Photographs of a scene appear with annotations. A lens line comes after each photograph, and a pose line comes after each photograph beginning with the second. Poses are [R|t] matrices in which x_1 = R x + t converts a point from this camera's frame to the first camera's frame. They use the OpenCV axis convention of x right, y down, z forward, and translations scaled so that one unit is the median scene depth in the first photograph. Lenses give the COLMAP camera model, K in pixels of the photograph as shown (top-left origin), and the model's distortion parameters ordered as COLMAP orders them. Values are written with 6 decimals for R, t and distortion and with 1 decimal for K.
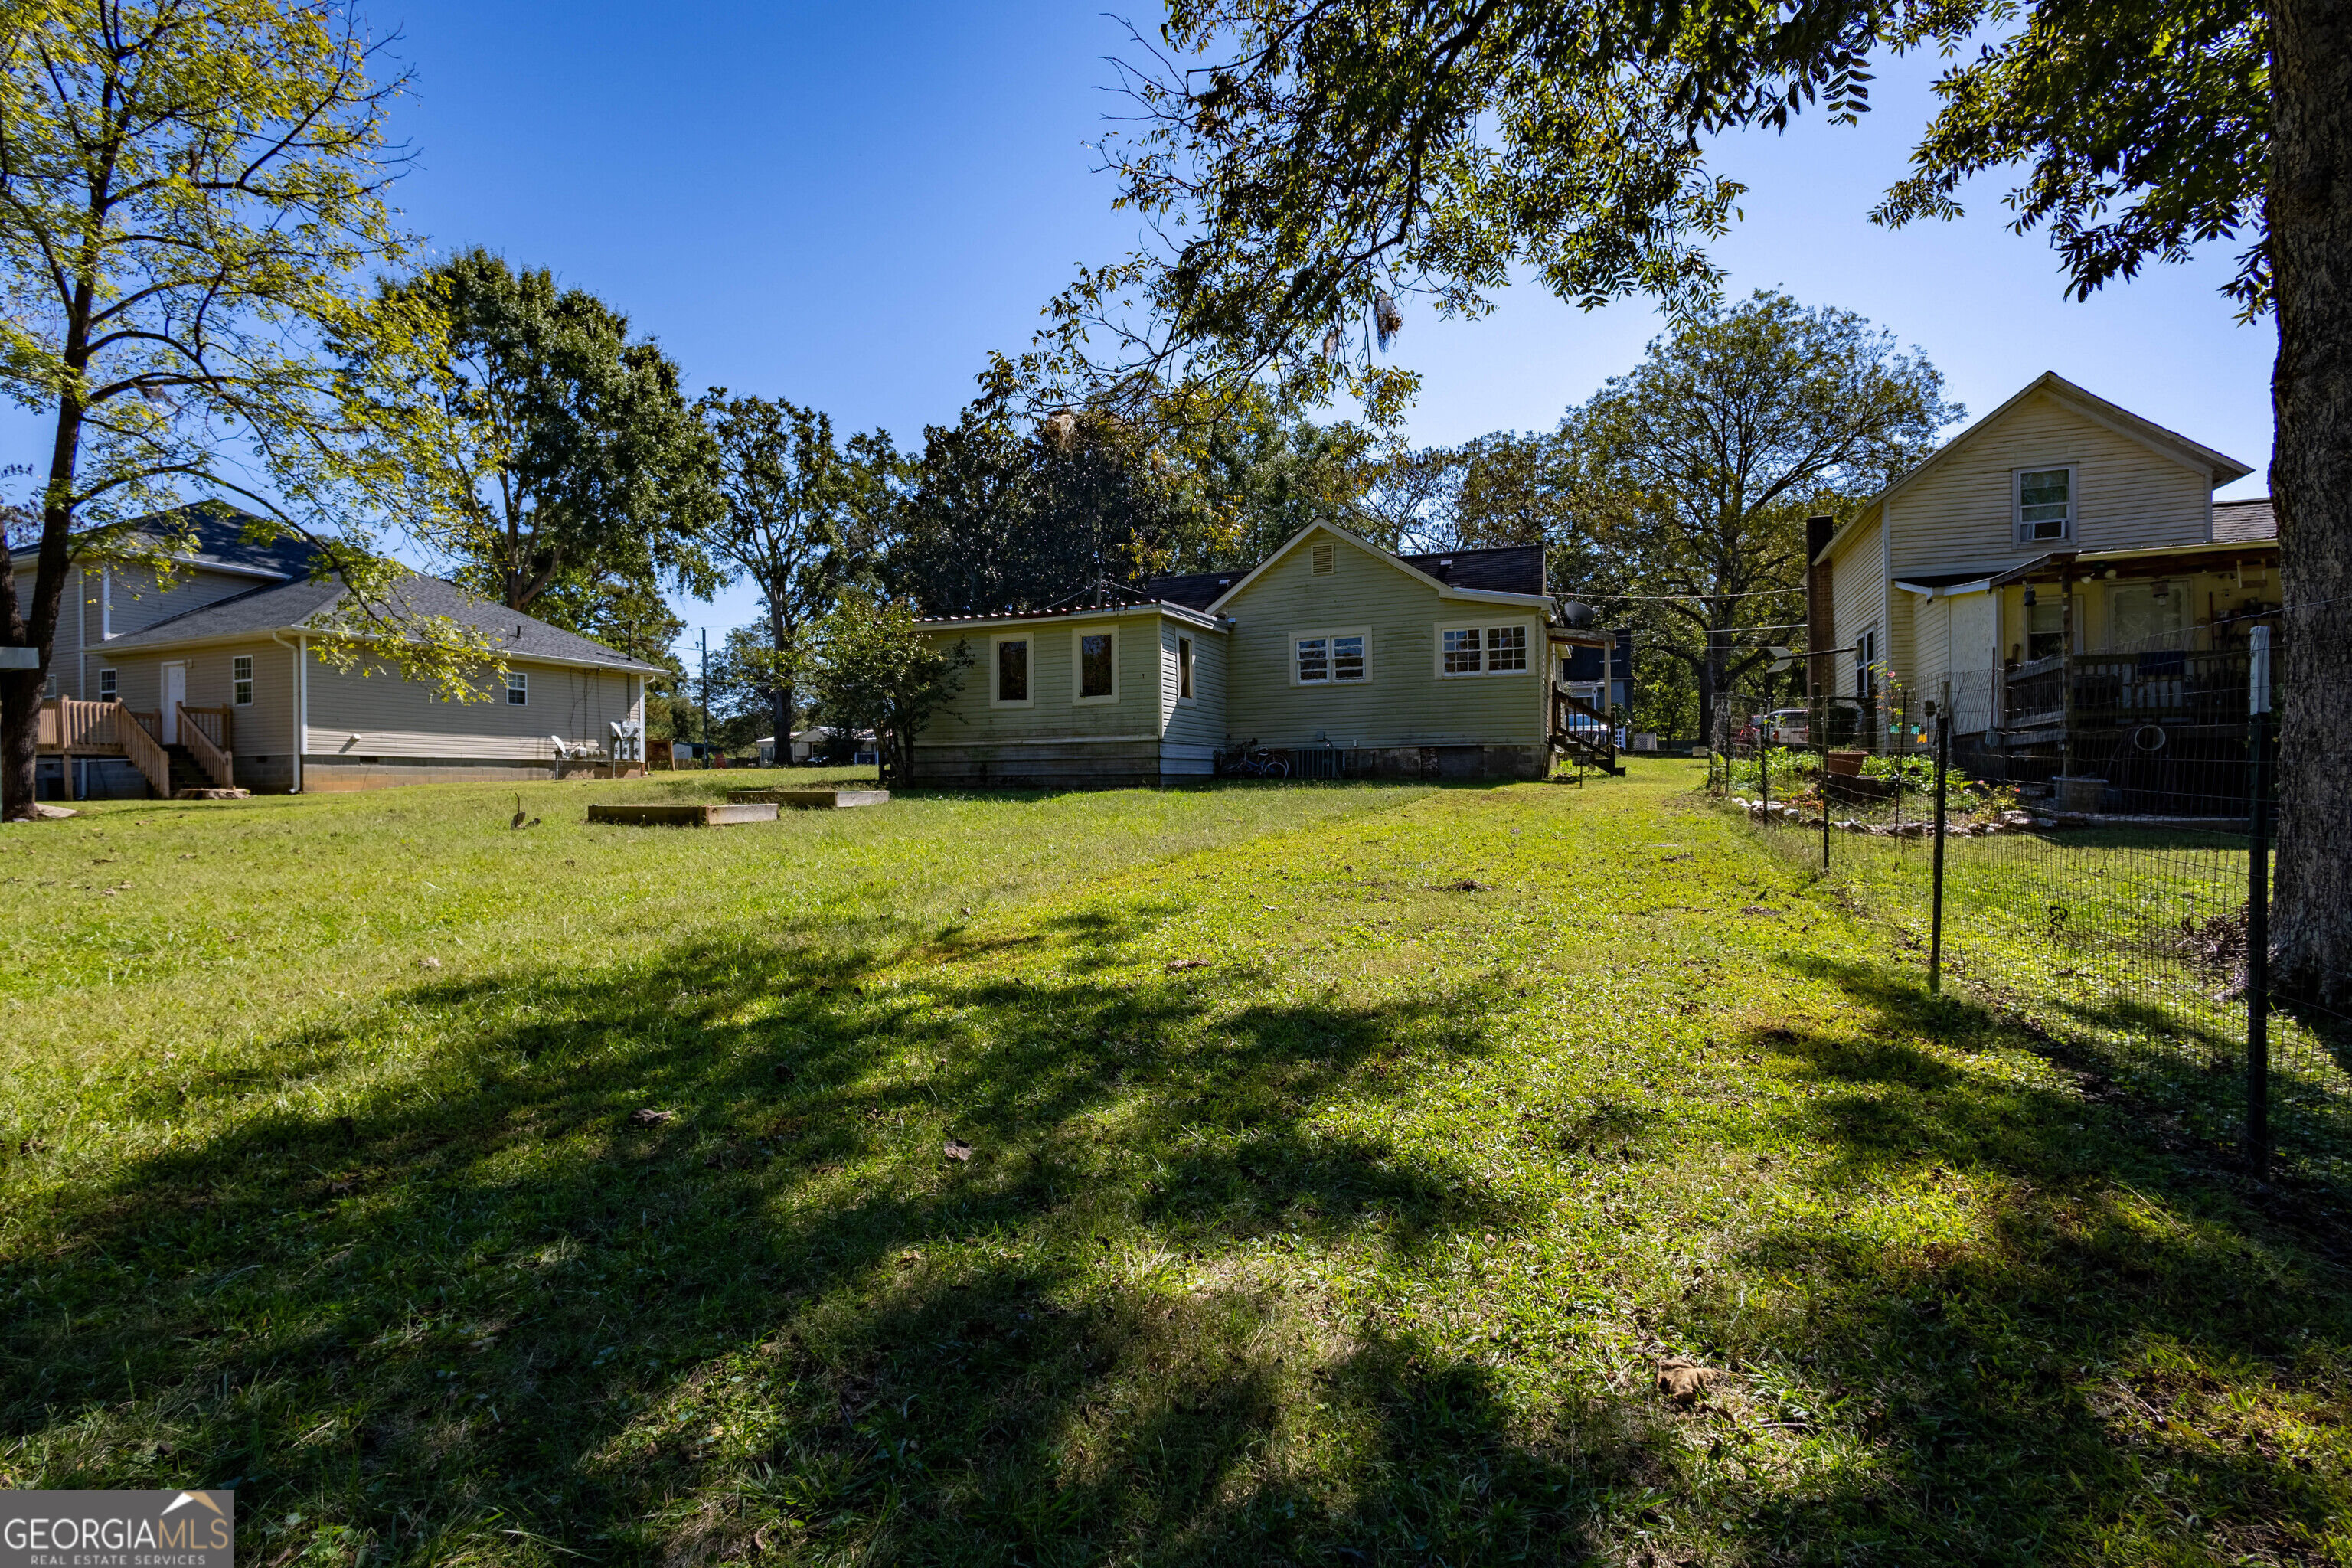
lens RADIAL K [[1004.8, 0, 1180.7], [0, 1004.8, 785.5], [0, 0, 1]] dist [-0.002932, -0.000127]
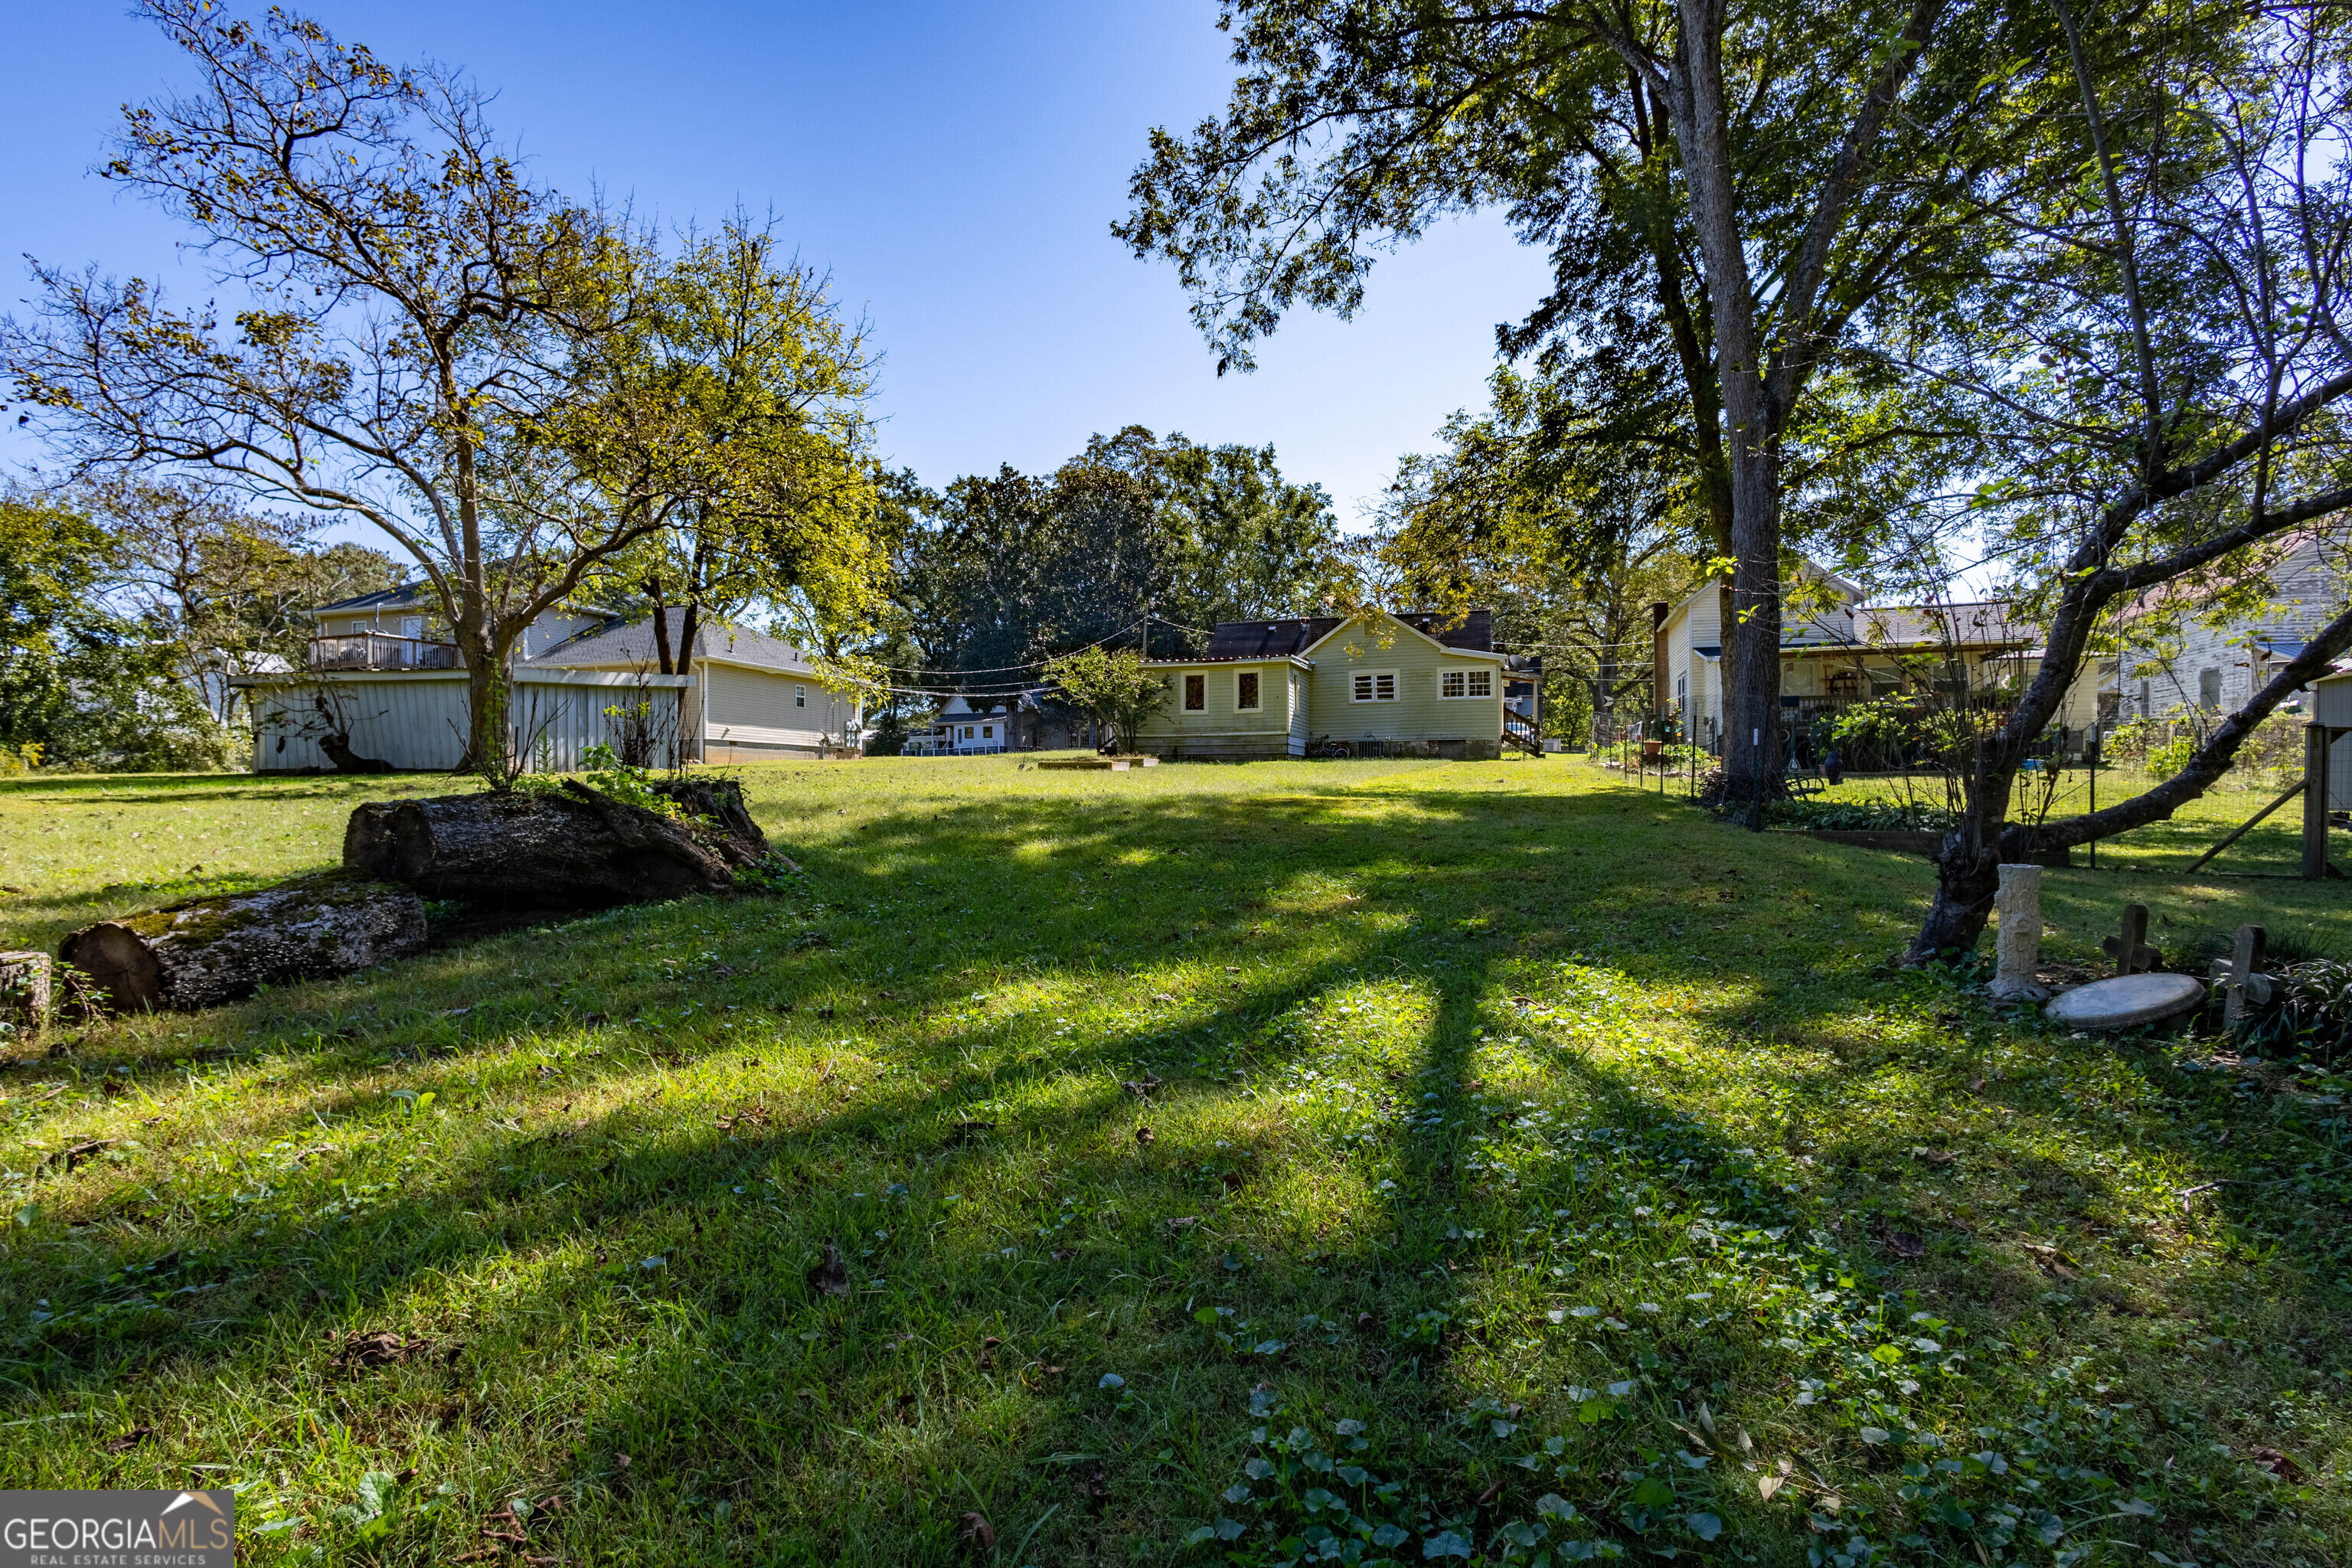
lens RADIAL K [[1004.8, 0, 1170.5], [0, 1004.8, 786.3], [0, 0, 1]] dist [-0.002932, -0.000127]
pose [[0.997264, 0.006624, 0.073619, -0.272570], [-0.006229, 0.999965, -0.005601, 0.043961], [-0.073653, 0.005127, 0.997271, -0.562315]]
